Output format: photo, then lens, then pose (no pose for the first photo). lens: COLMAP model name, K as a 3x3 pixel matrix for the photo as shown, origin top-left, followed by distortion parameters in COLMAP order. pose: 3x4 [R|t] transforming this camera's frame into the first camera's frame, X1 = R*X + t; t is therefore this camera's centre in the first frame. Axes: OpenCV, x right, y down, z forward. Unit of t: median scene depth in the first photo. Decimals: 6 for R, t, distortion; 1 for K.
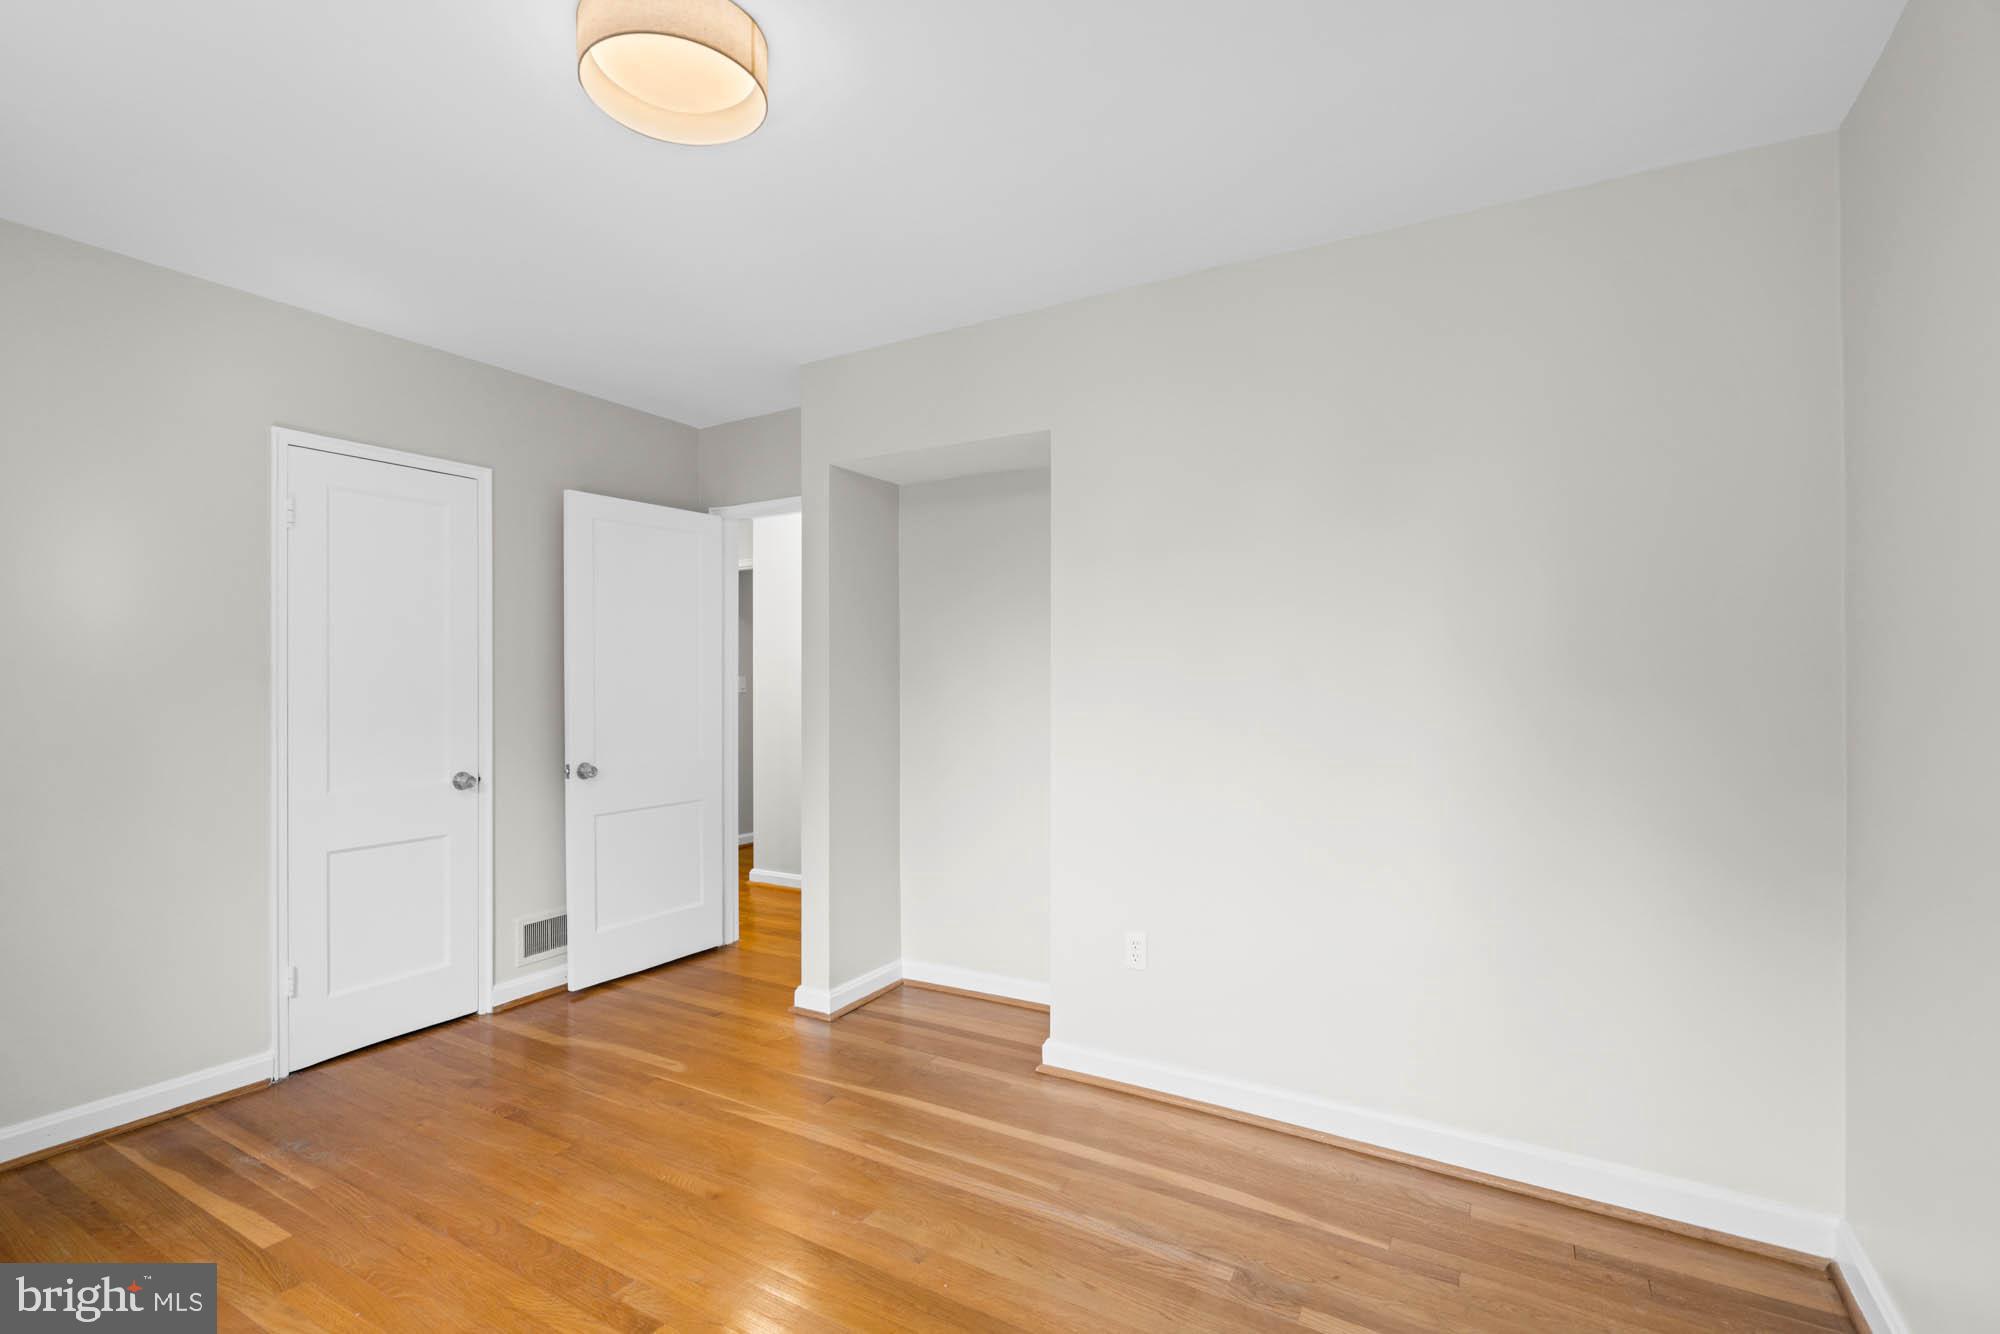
lens RADIAL K [[913.6, 0, 1000.1], [0, 913.6, 659.7], [0, 0, 1]] dist [-0.001059, 0.001162]
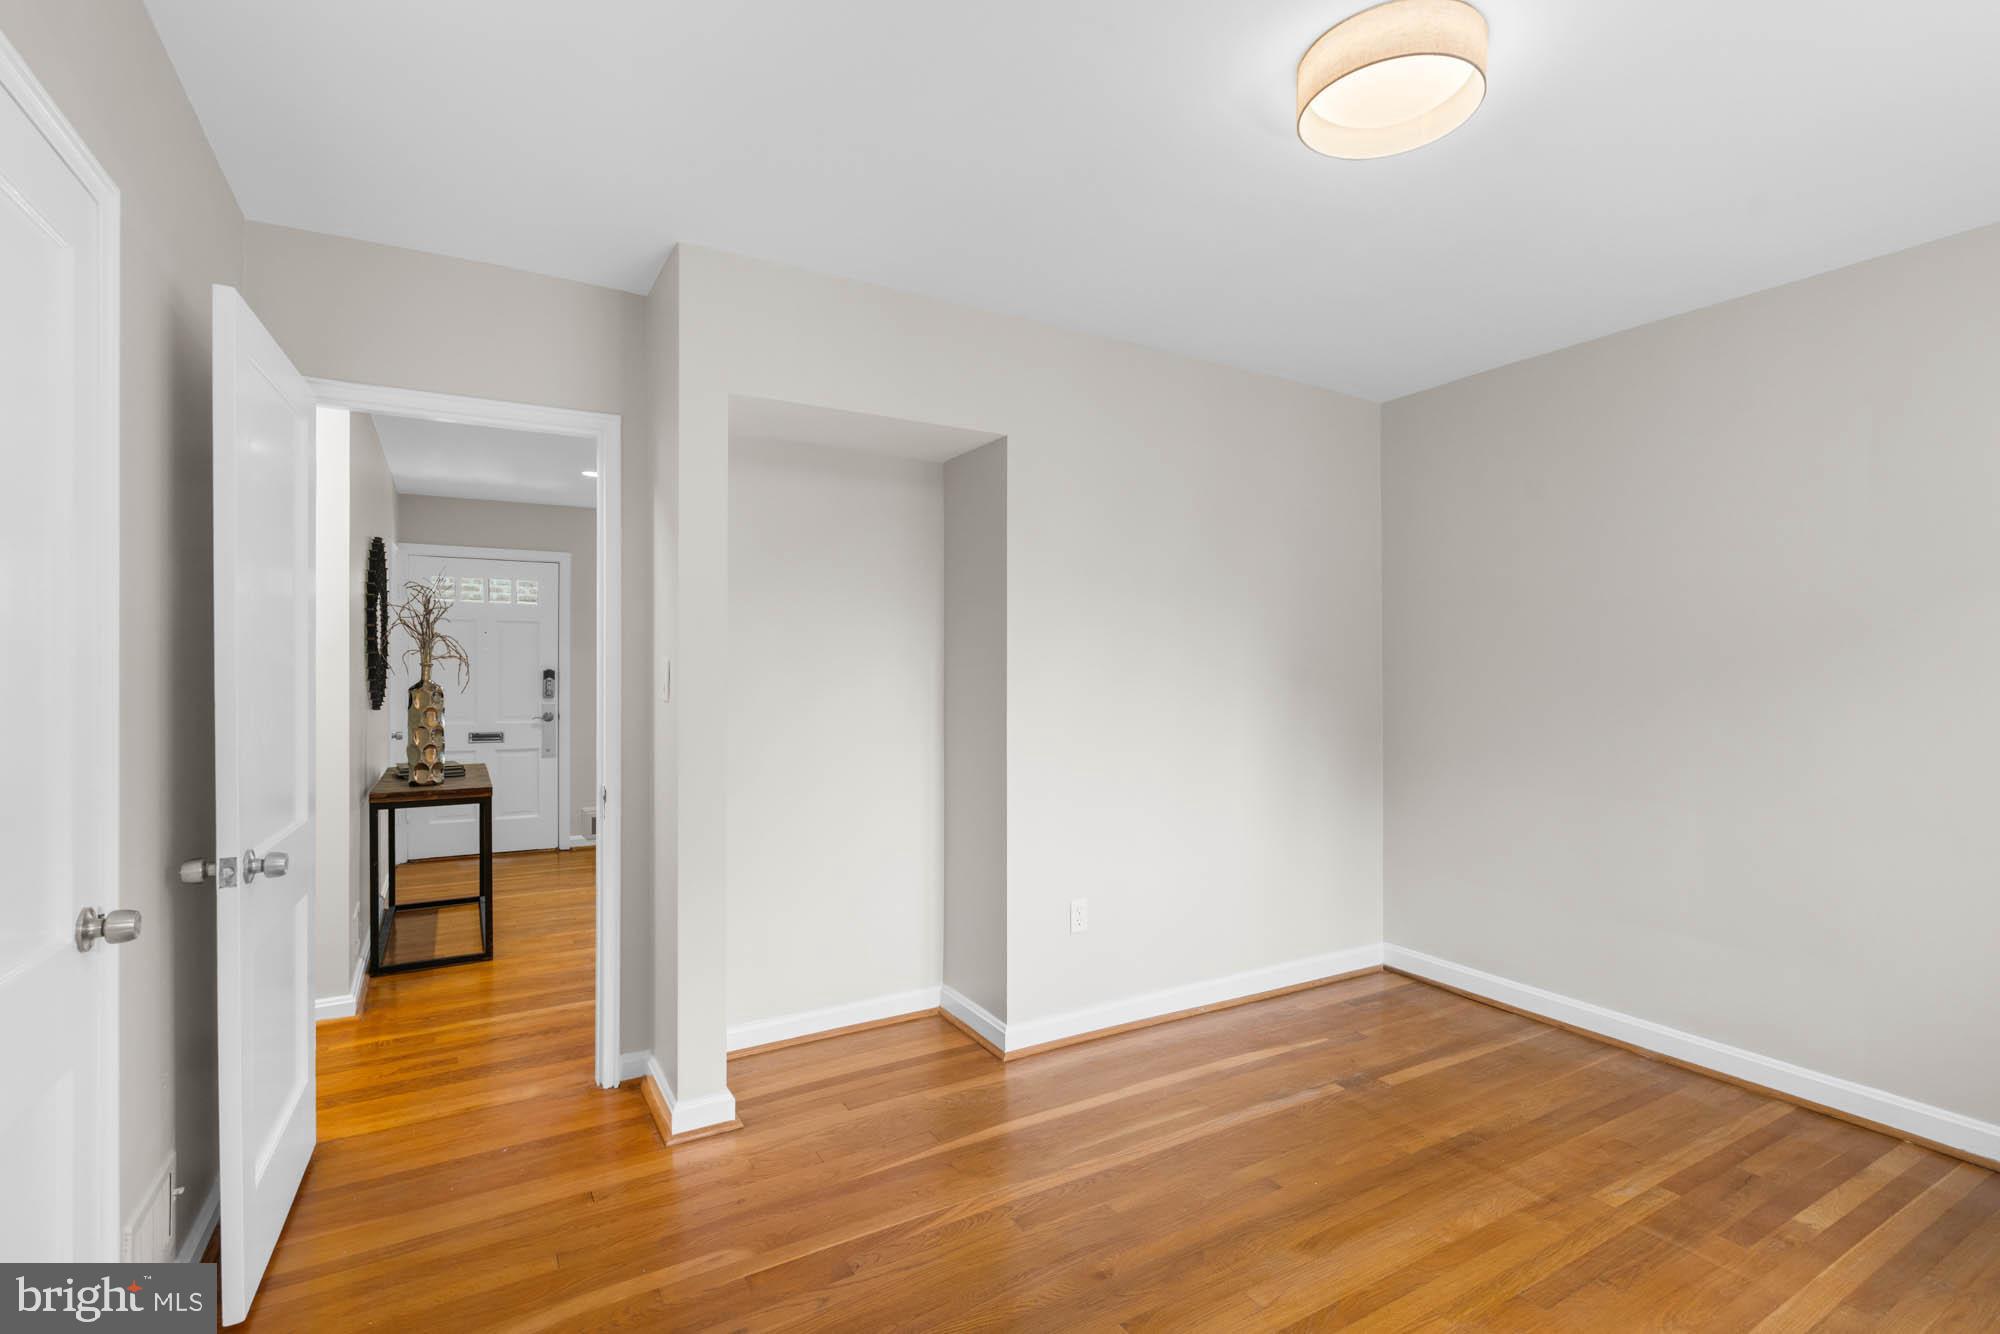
lens RADIAL K [[913.6, 0, 1000.1], [0, 913.6, 659.7], [0, 0, 1]] dist [-0.001059, 0.001162]
pose [[0.487327, 0.013601, 0.873114, -0.997596], [-0.022619, 0.999740, -0.002949, 0.003996], [-0.872927, -0.018312, 0.487507, 0.592813]]
